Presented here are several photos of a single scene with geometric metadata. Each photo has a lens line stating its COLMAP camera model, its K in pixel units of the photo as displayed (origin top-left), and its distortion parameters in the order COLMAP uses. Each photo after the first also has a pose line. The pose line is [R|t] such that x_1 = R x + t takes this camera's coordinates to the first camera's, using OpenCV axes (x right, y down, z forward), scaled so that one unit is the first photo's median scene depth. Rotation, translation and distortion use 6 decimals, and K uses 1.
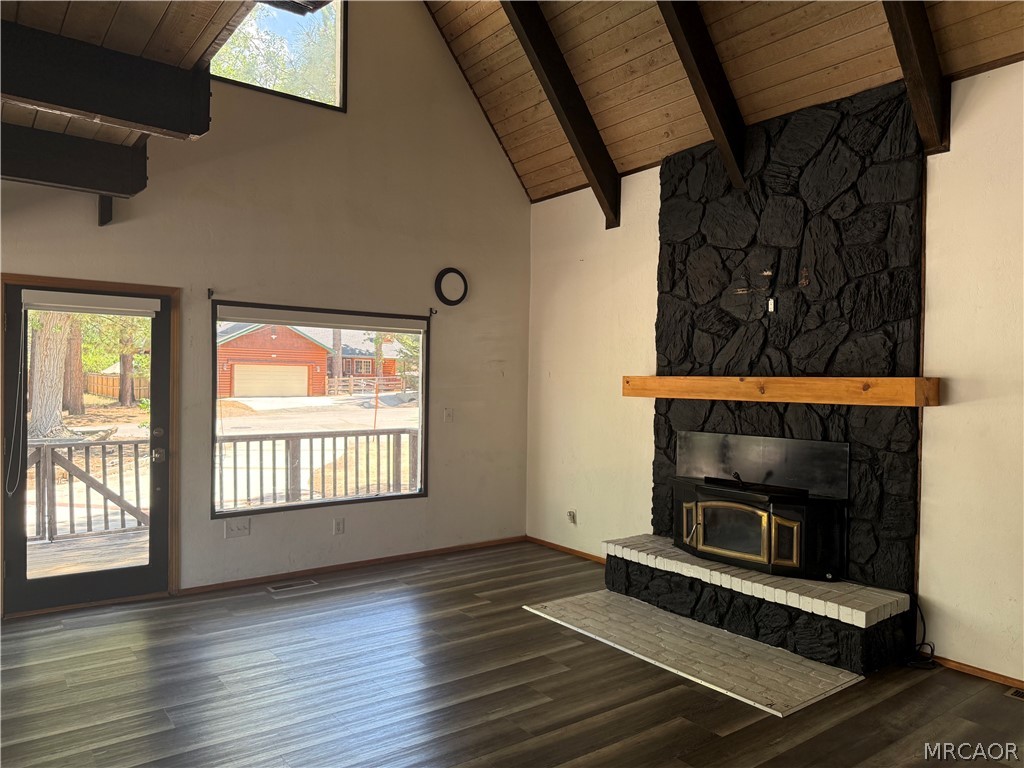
lens RADIAL K [[720.3, 0, 515.9], [0, 720.3, 387.3], [0, 0, 1]] dist [0.055076, -0.069333]
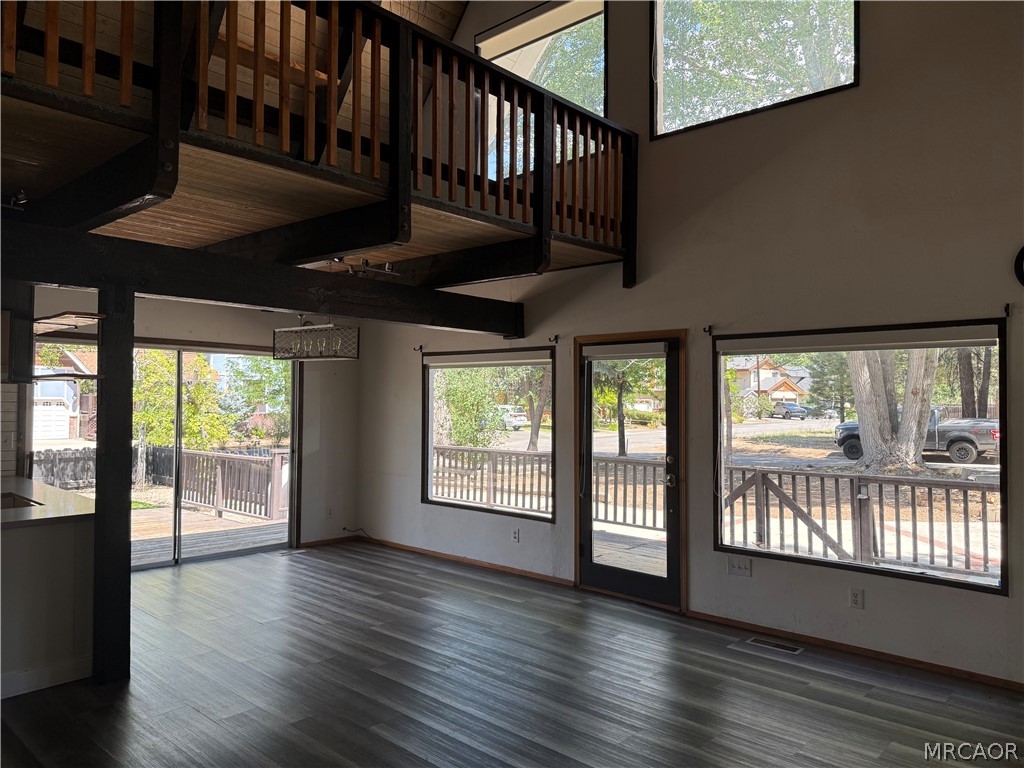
lens RADIAL K [[720.3, 0, 517.4], [0, 720.3, 381.3], [0, 0, 1]] dist [0.055076, -0.069333]
pose [[0.187456, -0.045025, -0.981241, 0.581913], [-0.016803, 0.998656, -0.049035, -0.000396], [0.982129, 0.025679, 0.186447, 0.580868]]
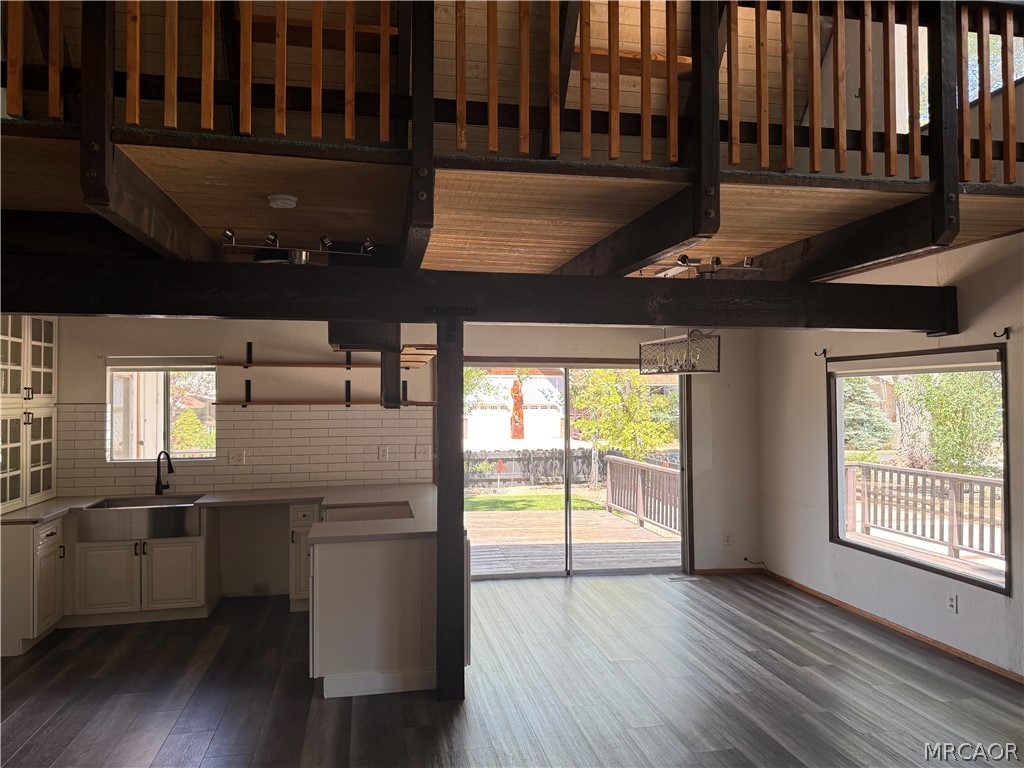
lens RADIAL K [[720.3, 0, 514.6], [0, 720.3, 378.3], [0, 0, 1]] dist [0.055076, -0.069333]
pose [[-0.428577, -0.049218, -0.902164, 0.428943], [-0.024727, 0.998780, -0.042742, -0.031518], [0.903167, 0.003989, -0.429271, 0.718987]]
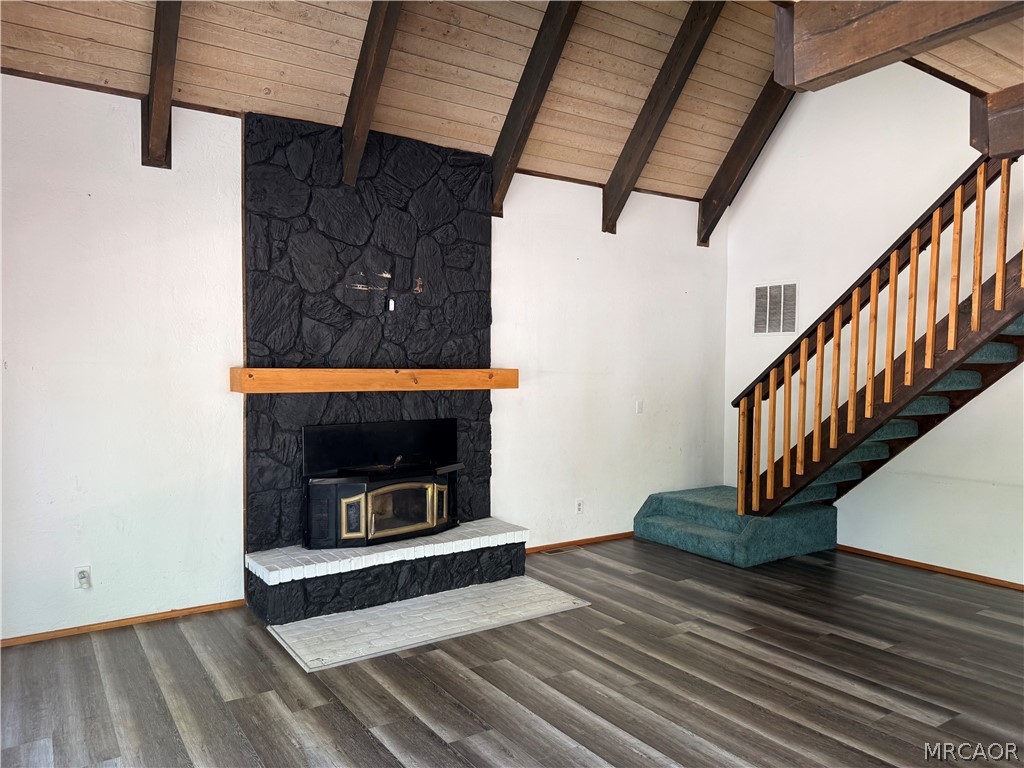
lens RADIAL K [[720.3, 0, 507.2], [0, 720.3, 383.7], [0, 0, 1]] dist [0.055076, -0.069333]
pose [[0.056524, -0.045264, 0.997375, -0.758155], [0.000439, 0.998973, 0.045312, -0.041598], [-0.998401, -0.002124, 0.056486, 0.758267]]
